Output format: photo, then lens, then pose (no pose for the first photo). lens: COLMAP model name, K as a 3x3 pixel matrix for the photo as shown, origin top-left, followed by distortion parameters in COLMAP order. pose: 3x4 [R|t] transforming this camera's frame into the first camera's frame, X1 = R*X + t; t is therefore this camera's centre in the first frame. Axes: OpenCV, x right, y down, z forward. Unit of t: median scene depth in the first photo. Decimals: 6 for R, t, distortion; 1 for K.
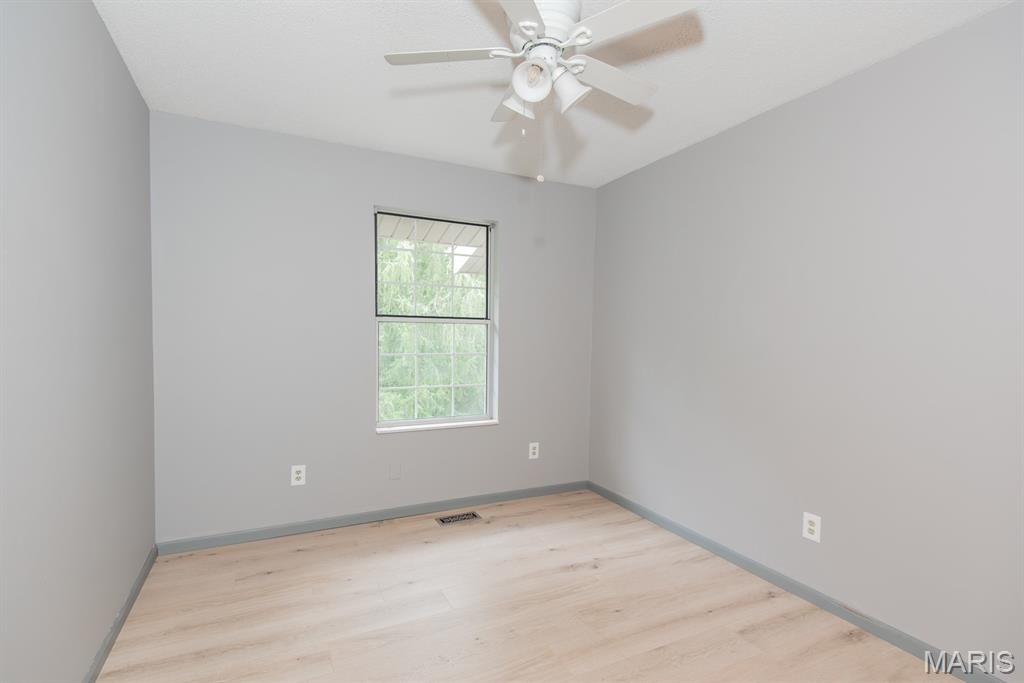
lens RADIAL K [[468.6, 0, 491.2], [0, 468.6, 352.4], [0, 0, 1]] dist [0.030755, -0.015373]
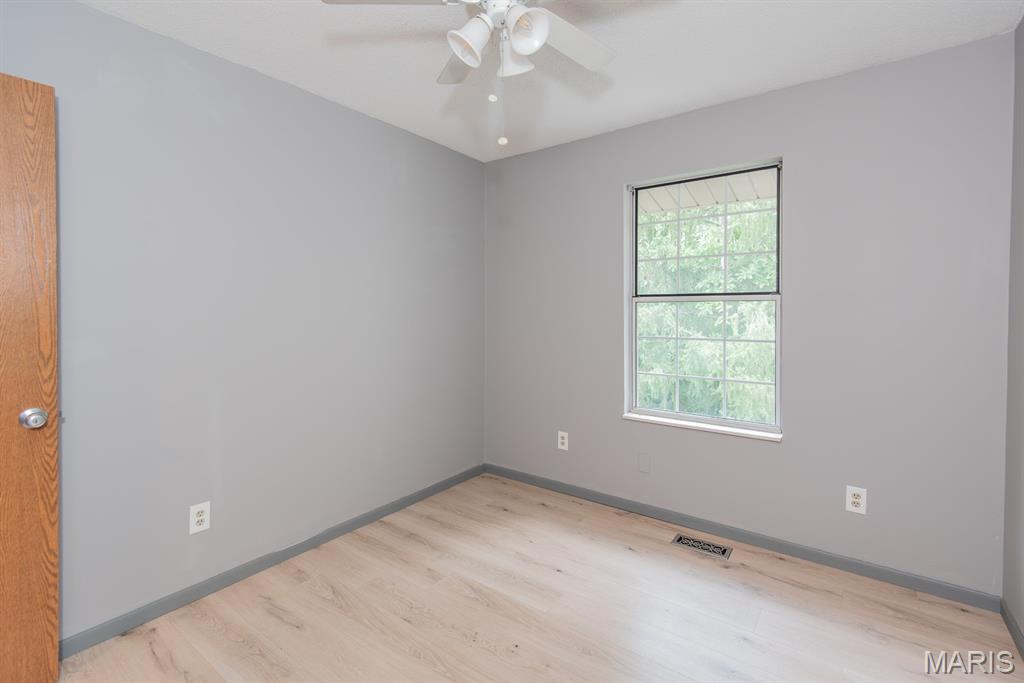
lens RADIAL K [[468.6, 0, 537.6], [0, 468.6, 326.2], [0, 0, 1]] dist [0.030755, -0.015373]
pose [[0.492840, 0.012117, -0.870035, 0.505858], [-0.030266, 0.999537, -0.003224, -0.008359], [0.869593, 0.027922, 0.492979, 0.367009]]
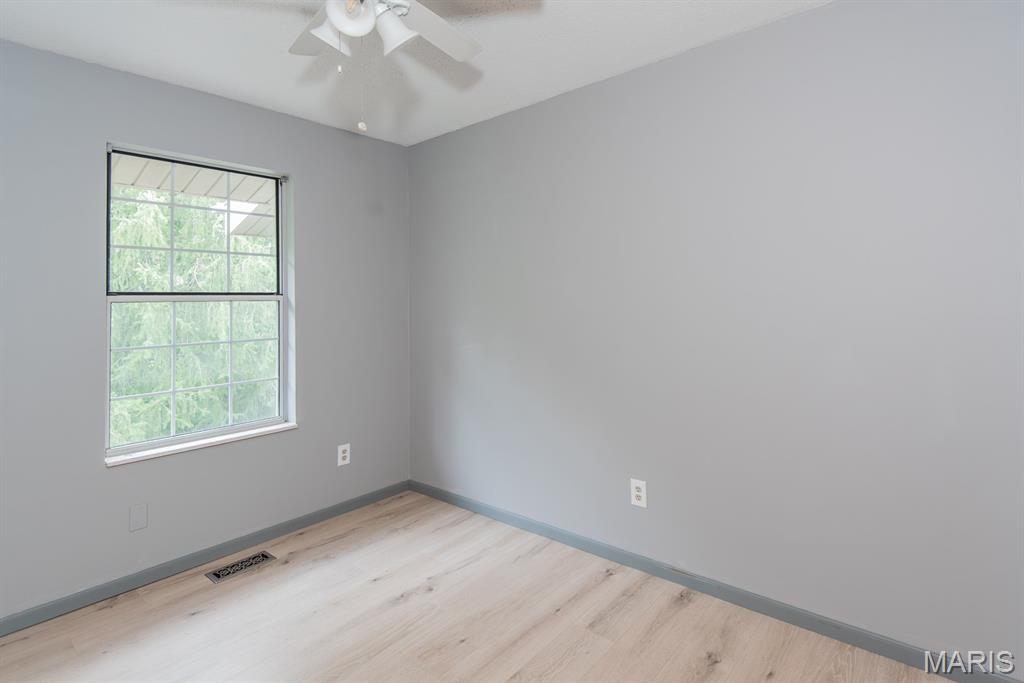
lens RADIAL K [[514.4, 0, 501.9], [0, 514.4, 278.6], [0, 0, 1]] dist [0.012117, -0.007368]
pose [[0.910465, -0.015269, 0.413305, -0.027427], [0.050901, 0.995858, -0.075338, -0.014112], [-0.410443, 0.089630, 0.907471, 0.060255]]
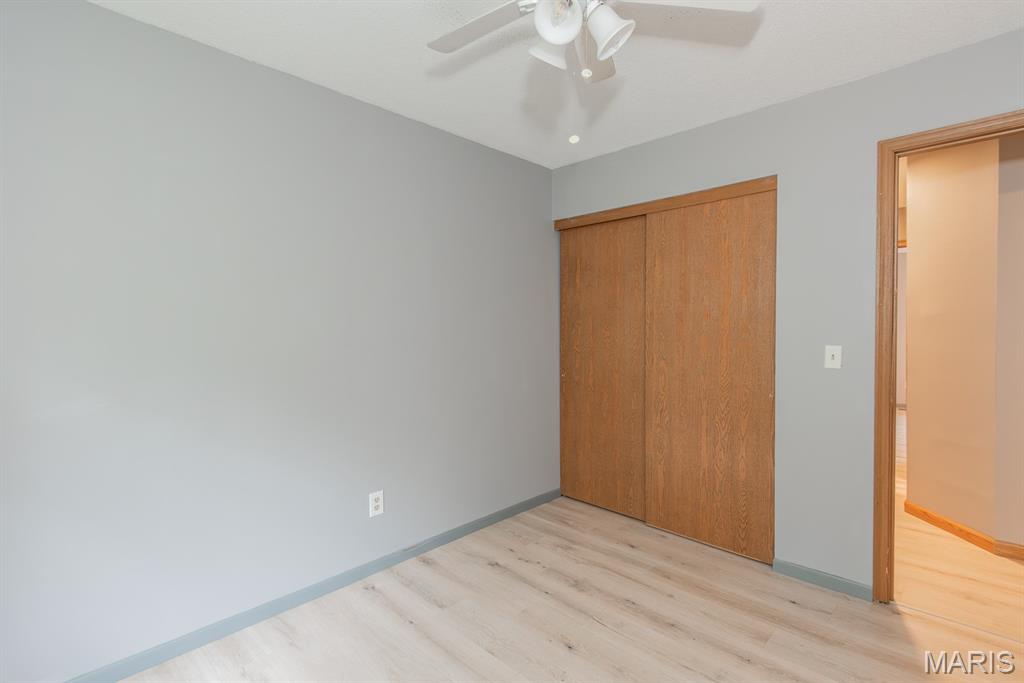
lens RADIAL K [[468.6, 0, 537.1], [0, 468.6, 343.3], [0, 0, 1]] dist [0.030755, -0.015373]
pose [[-0.402061, -0.032061, 0.915051, -0.348423], [0.028251, 0.998477, 0.047397, -0.035503], [-0.915177, 0.044908, -0.400543, 0.799591]]
